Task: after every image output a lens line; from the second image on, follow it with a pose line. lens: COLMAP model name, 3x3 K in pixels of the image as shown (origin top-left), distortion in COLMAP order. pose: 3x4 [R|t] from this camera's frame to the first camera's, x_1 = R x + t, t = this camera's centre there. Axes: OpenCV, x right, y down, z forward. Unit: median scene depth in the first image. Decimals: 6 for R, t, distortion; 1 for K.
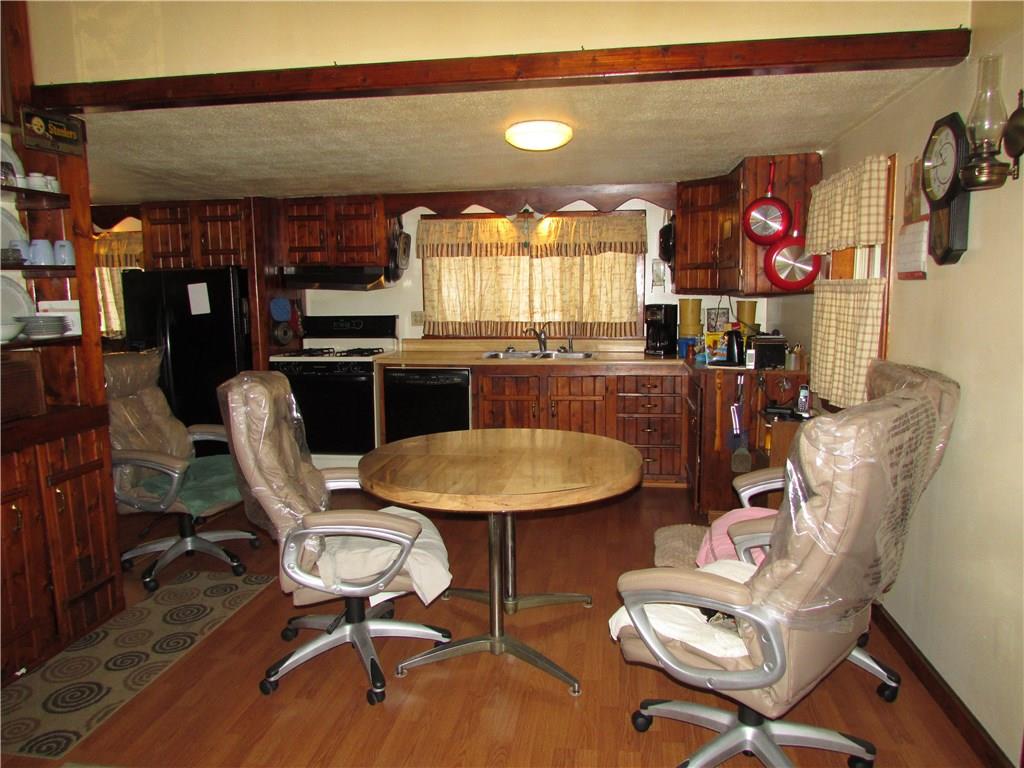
lens RADIAL K [[717.0, 0, 512.0], [0, 717.0, 384.0], [0, 0, 1]] dist [-0.037520, 0.004603]
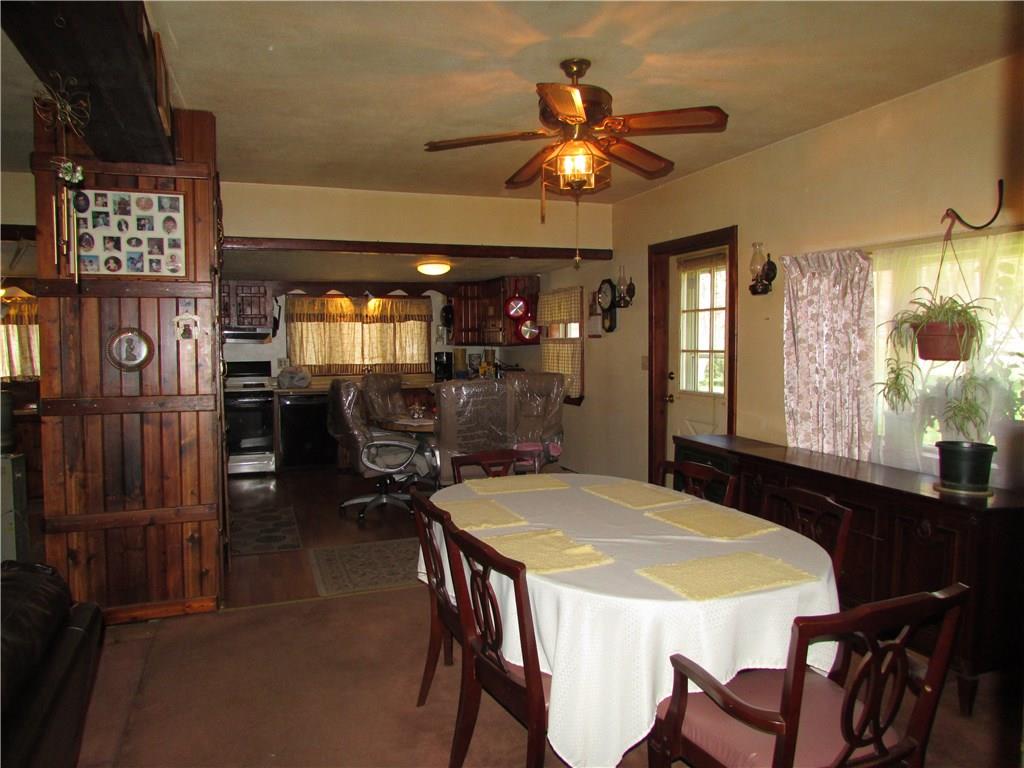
lens RADIAL K [[732.1, 0, 512.0], [0, 732.1, 384.0], [0, 0, 1]] dist [-0.029920, -0.001143]
pose [[0.873162, -0.025972, 0.486738, -0.475913], [0.065180, 0.995833, -0.063789, 0.080506], [-0.483053, 0.087424, 0.871216, -0.549341]]
